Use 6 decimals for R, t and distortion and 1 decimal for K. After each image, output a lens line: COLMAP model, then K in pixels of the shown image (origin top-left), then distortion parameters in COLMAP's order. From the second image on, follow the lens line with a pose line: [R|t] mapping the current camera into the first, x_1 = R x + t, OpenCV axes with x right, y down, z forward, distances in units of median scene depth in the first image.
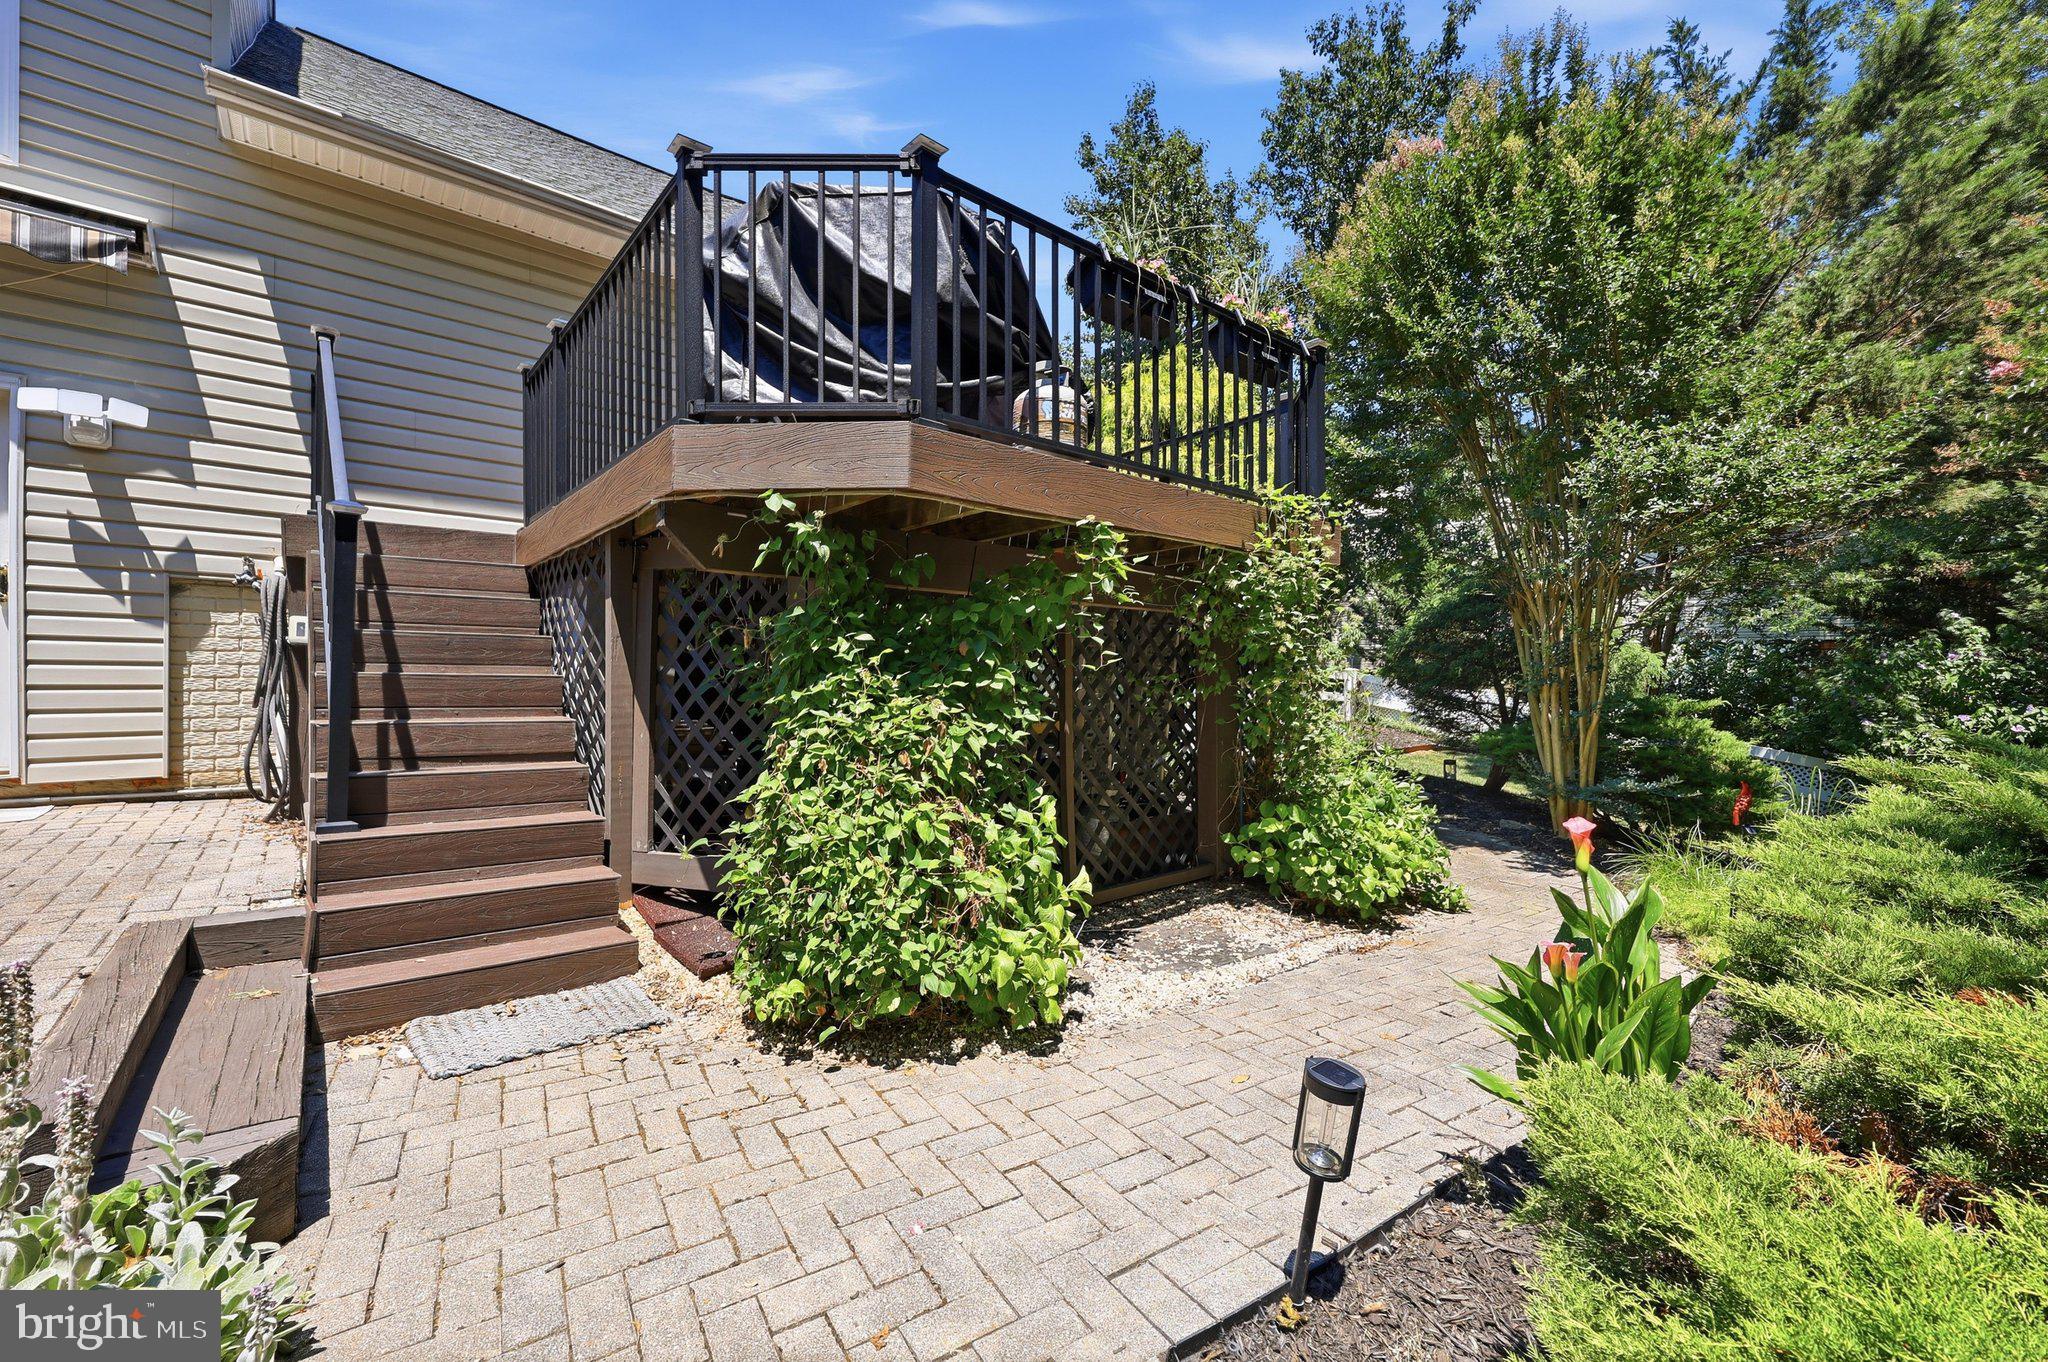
lens RADIAL K [[827.0, 0, 1035.6], [0, 827.0, 680.3], [0, 0, 1]] dist [0.000610, 0.000176]
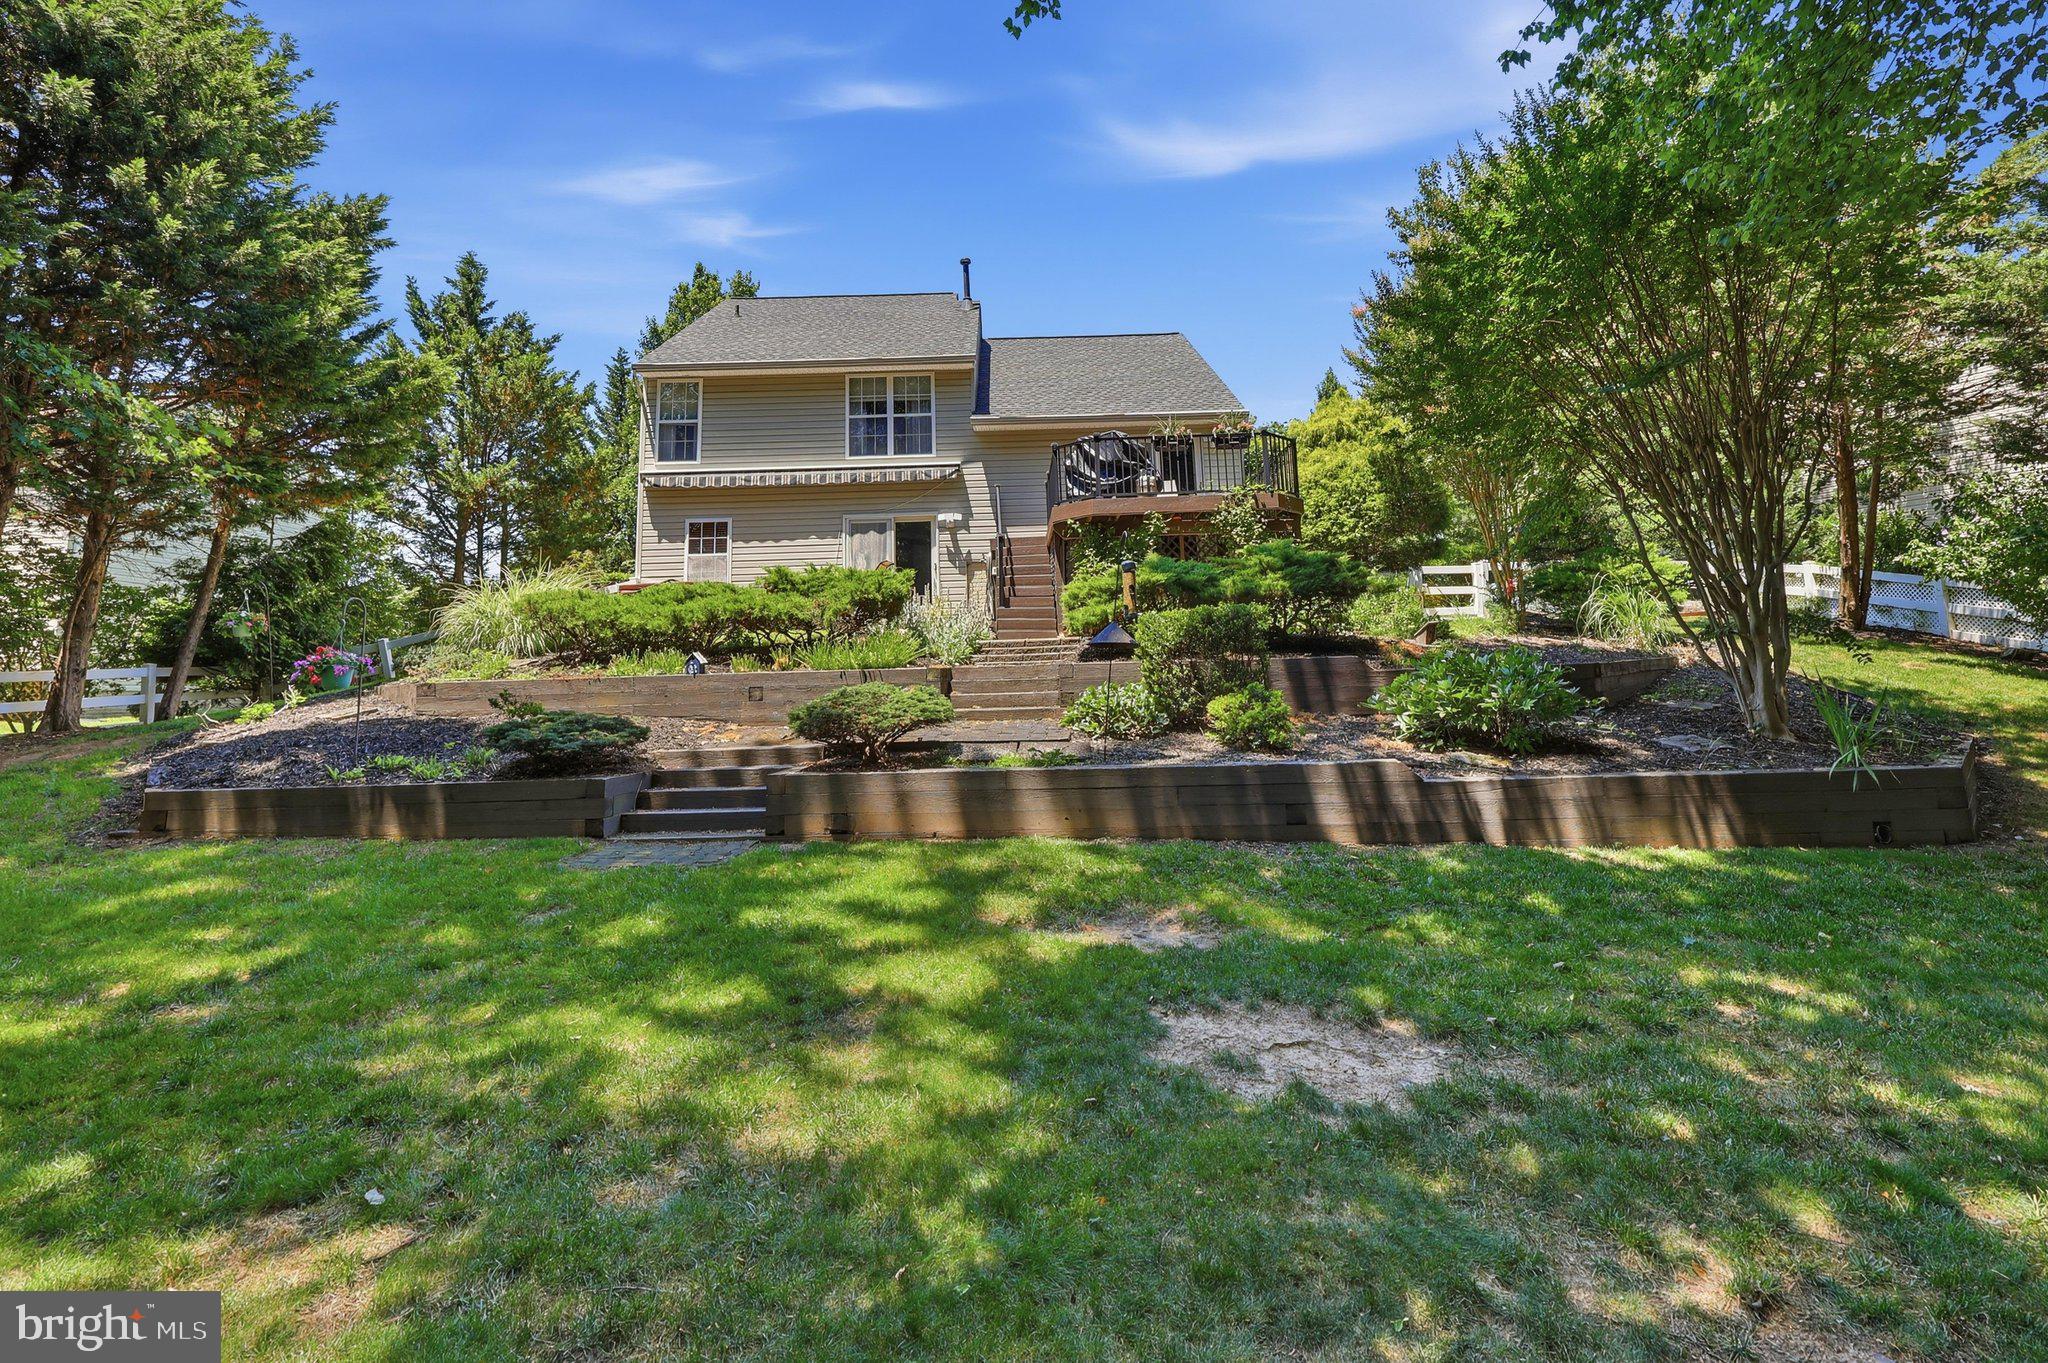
lens RADIAL K [[847.3, 0, 1024.2], [0, 847.3, 676.2], [0, 0, 1]] dist [-0.001314, 0.000142]
pose [[0.757756, -0.021470, -0.652185, 1.473358], [0.039546, 0.999132, 0.013056, 0.328113], [0.651339, -0.035685, 0.757947, -1.584356]]
